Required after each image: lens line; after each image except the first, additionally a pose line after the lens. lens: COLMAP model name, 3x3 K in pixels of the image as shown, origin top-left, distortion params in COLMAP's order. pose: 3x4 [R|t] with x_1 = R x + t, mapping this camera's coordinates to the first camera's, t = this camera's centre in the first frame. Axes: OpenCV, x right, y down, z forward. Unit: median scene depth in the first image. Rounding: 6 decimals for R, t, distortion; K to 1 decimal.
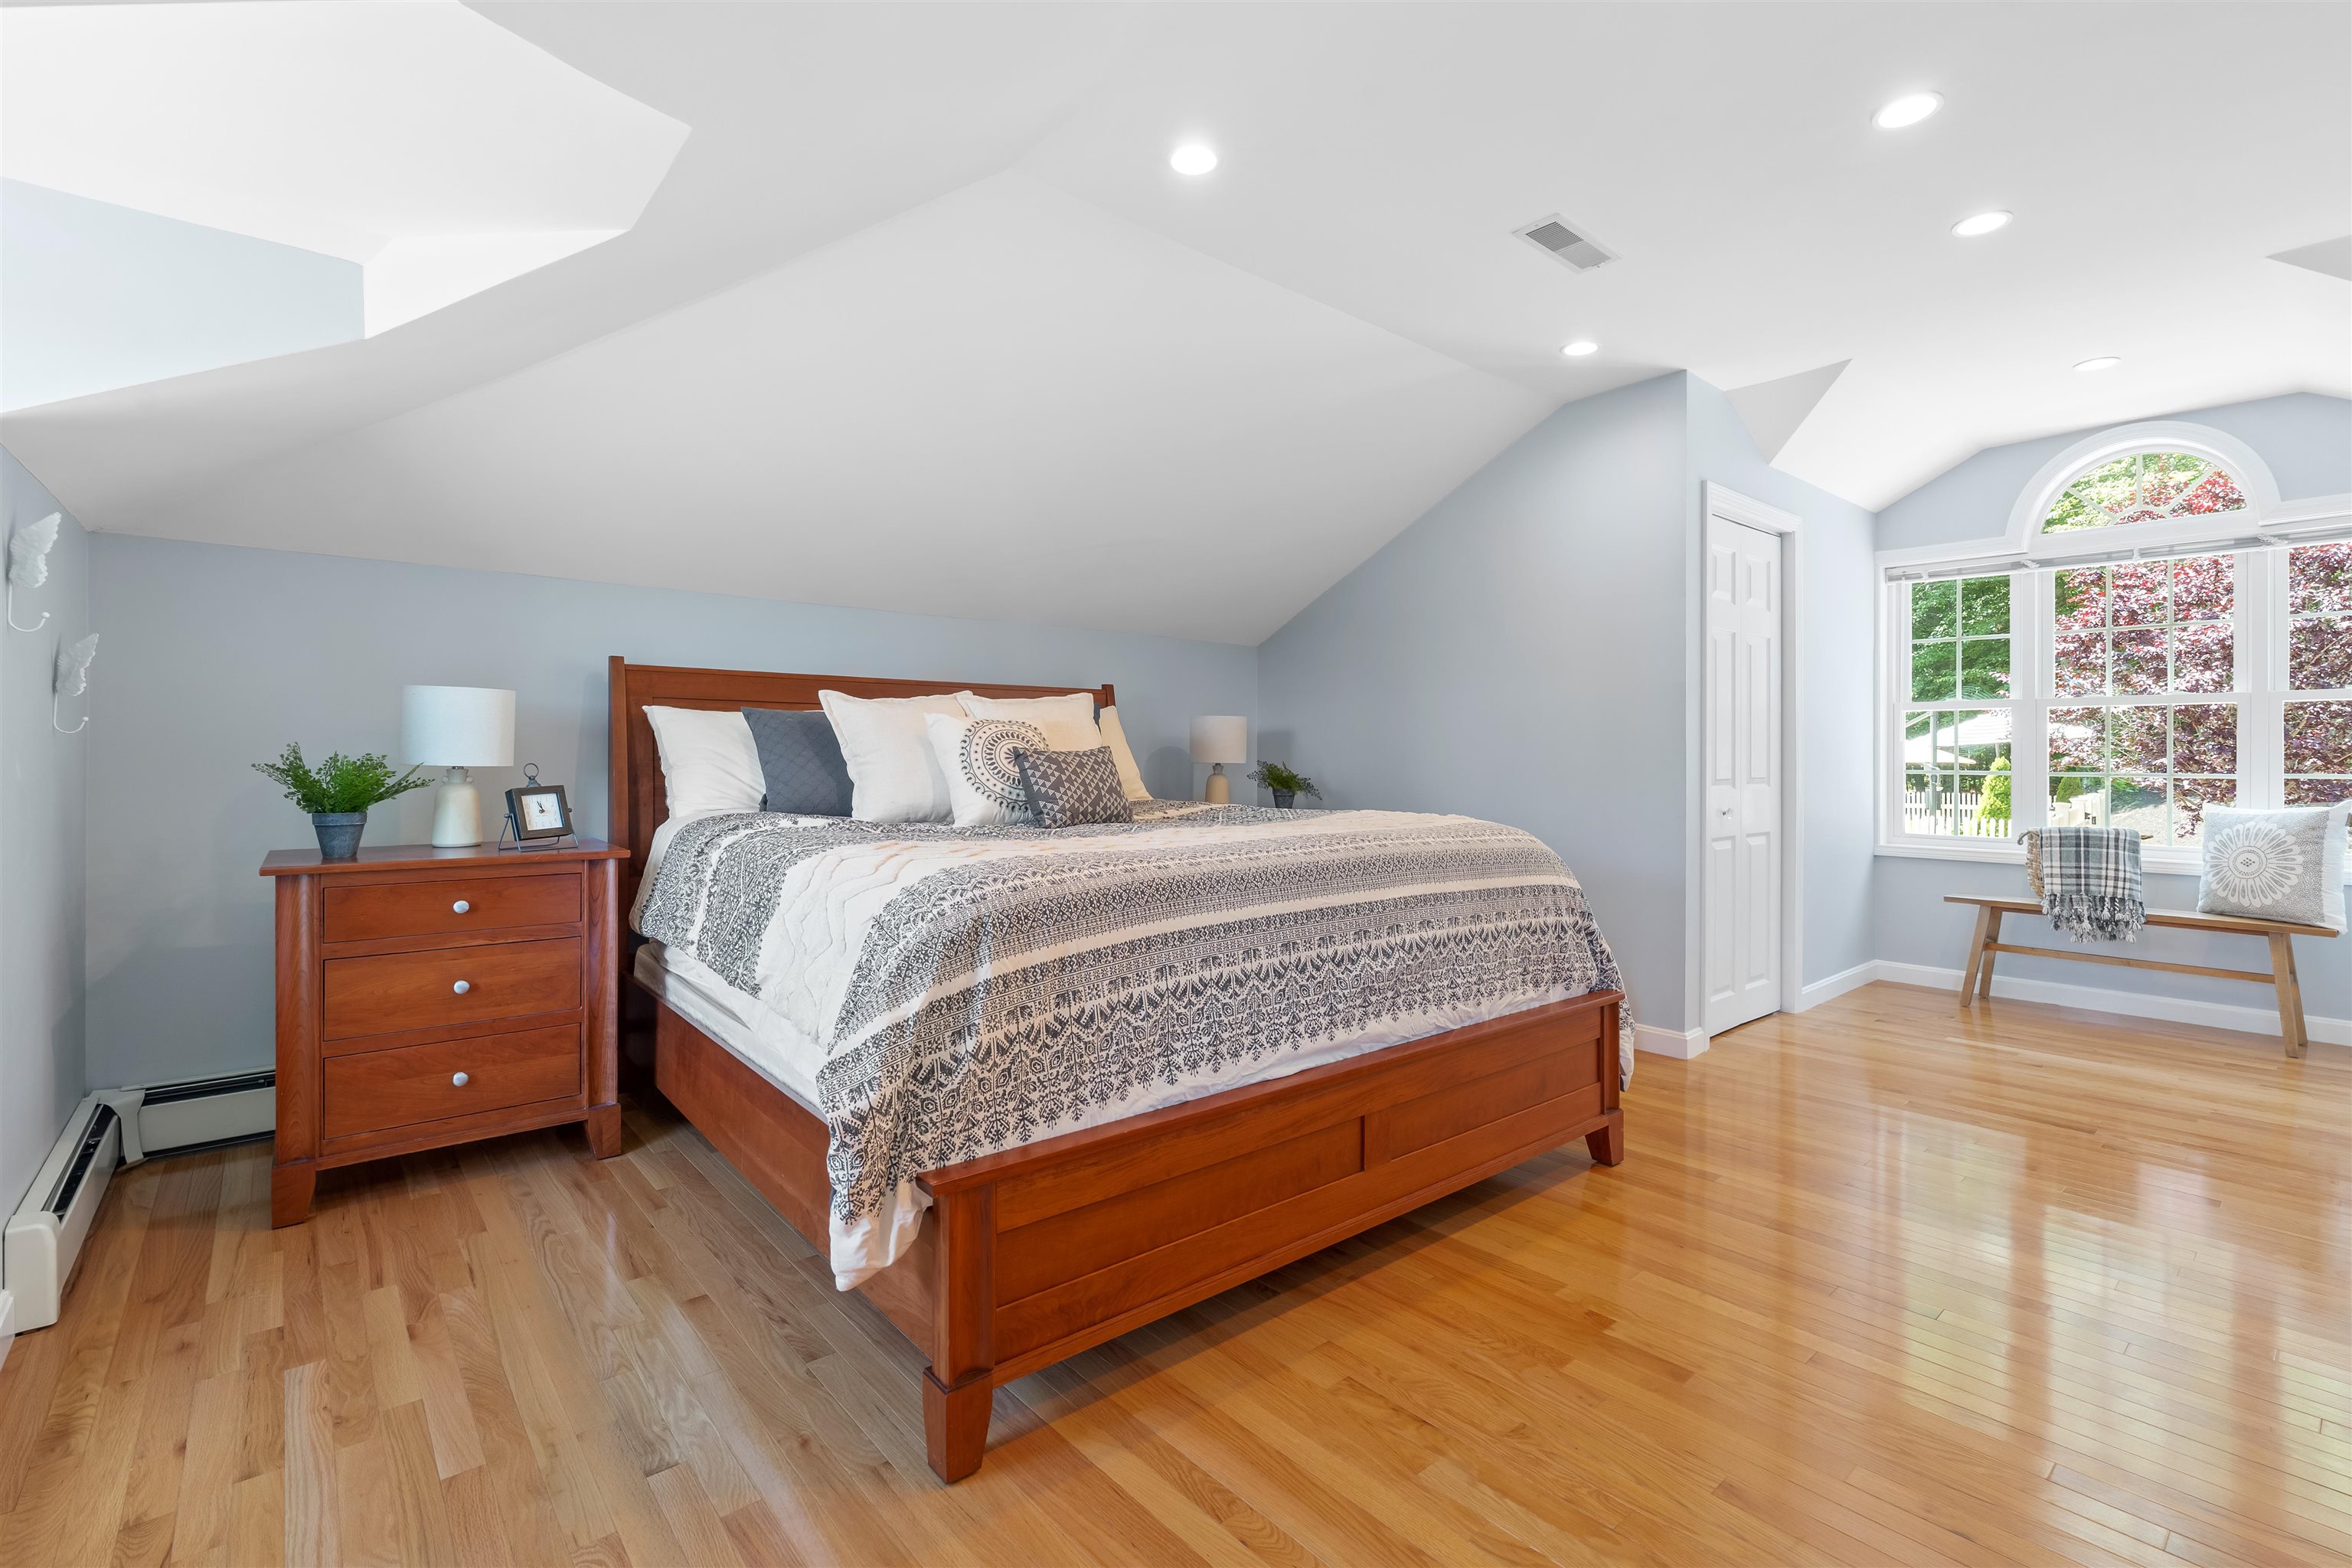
lens RADIAL K [[1063.0, 0, 1191.3], [0, 1063.0, 749.4], [0, 0, 1]] dist [0.000929, 0.000202]
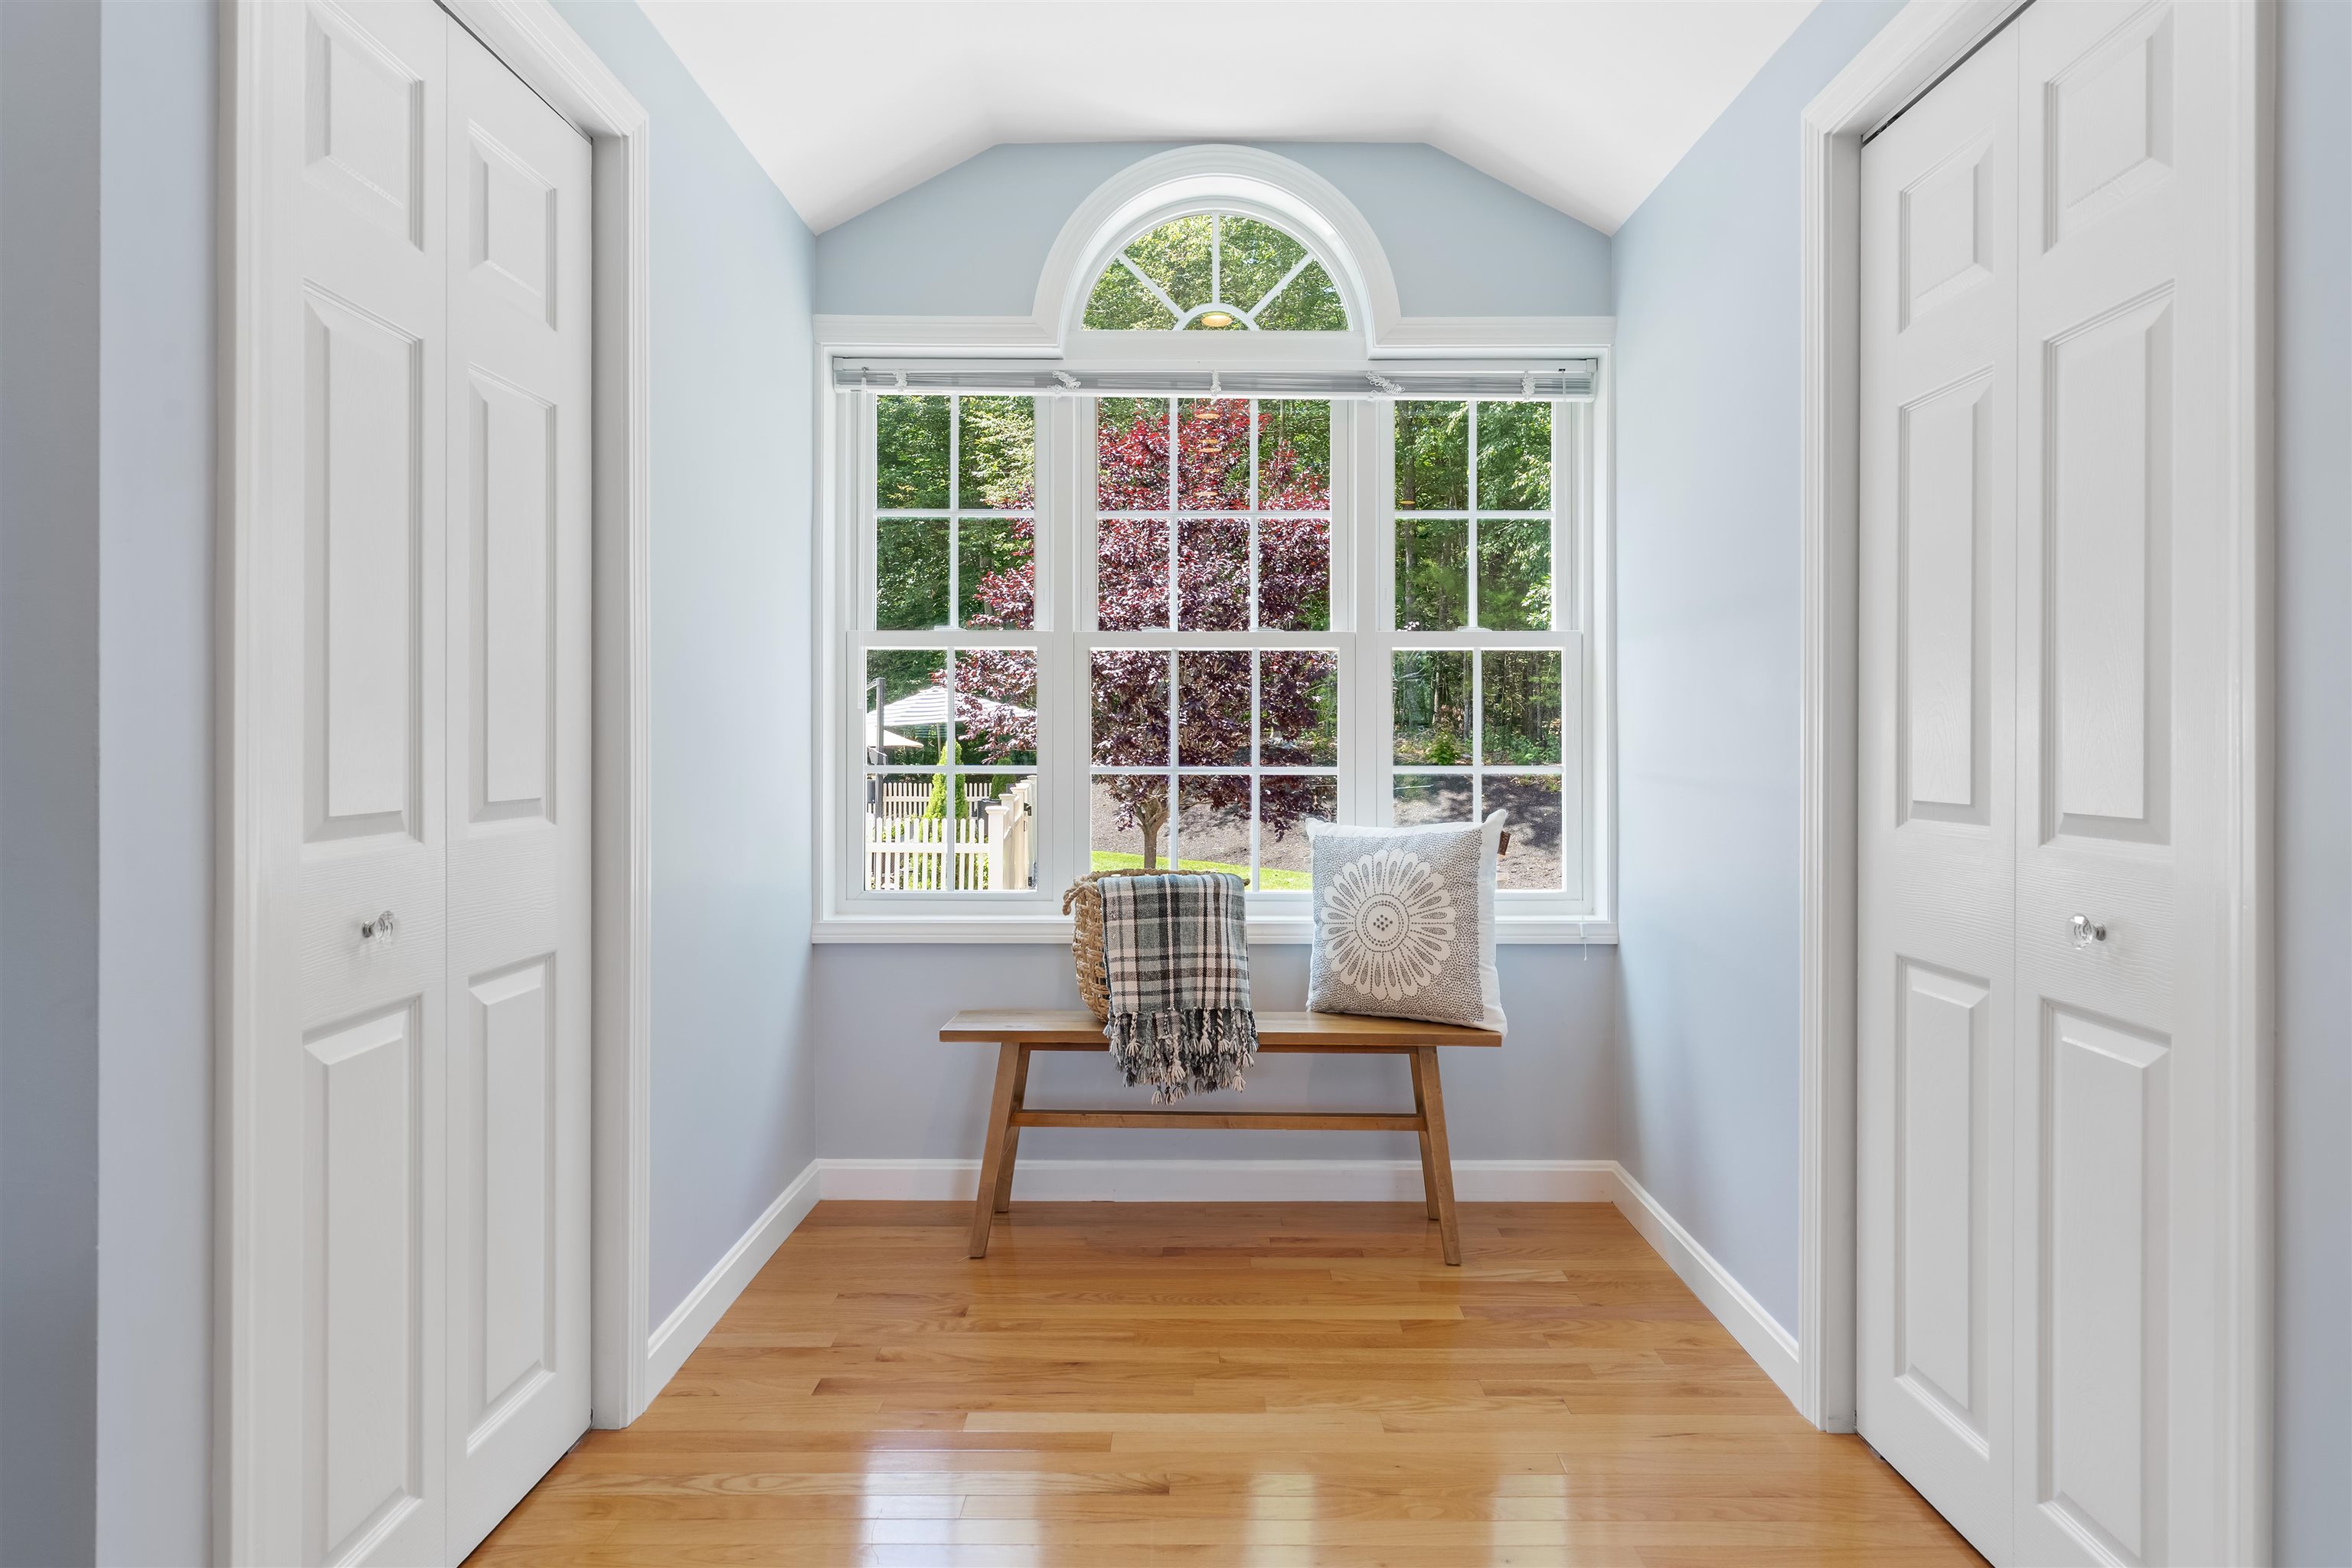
lens RADIAL K [[1355.4, 0, 1201.1], [0, 1355.4, 743.0], [0, 0, 1]] dist [-0.004453, -0.000759]
pose [[0.659120, -0.003345, 0.752030, 0.359641], [-0.003202, 0.999969, 0.007254, 0.004255], [-0.752031, -0.007189, 0.659089, 0.561211]]
